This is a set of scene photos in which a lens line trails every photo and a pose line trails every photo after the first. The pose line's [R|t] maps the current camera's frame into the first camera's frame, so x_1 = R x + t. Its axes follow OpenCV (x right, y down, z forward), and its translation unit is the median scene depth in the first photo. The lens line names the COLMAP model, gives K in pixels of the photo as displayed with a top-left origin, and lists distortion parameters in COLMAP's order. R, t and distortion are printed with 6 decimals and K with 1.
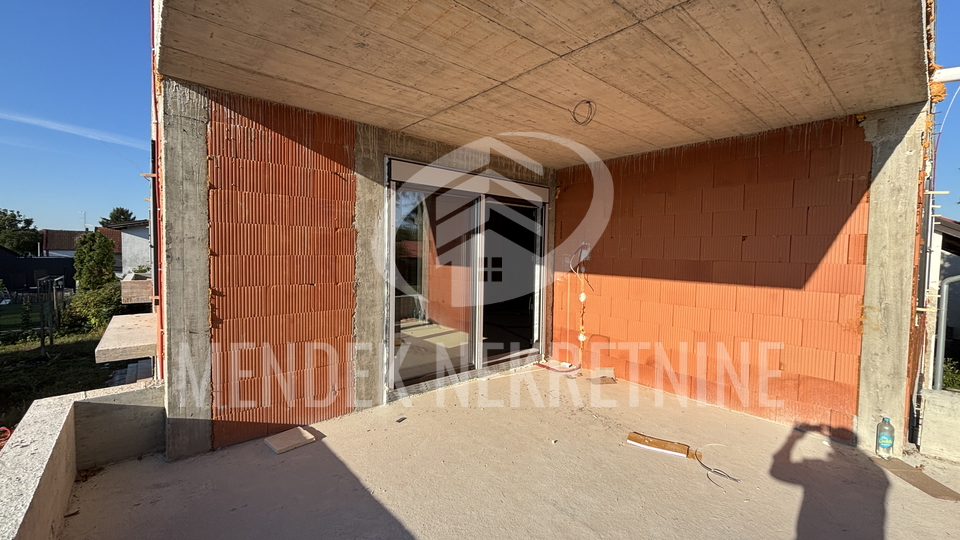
lens RADIAL K [[389.1, 0, 477.4], [0, 389.1, 266.4], [0, 0, 1]] dist [-0.002334, 0.000004]
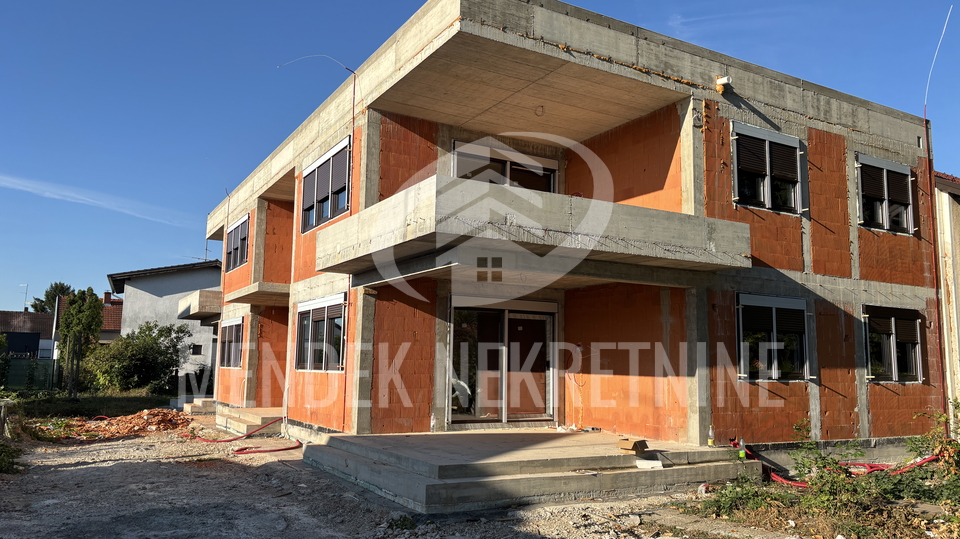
lens RADIAL K [[717.9, 0, 480.7], [0, 717.9, 272.4], [0, 0, 1]] dist [0.040676, -0.006025]
pose [[0.985589, -0.026836, -0.167013, 0.509980], [-0.002737, 0.984675, -0.174376, 1.048991], [0.169133, 0.172320, 0.970412, -2.461550]]
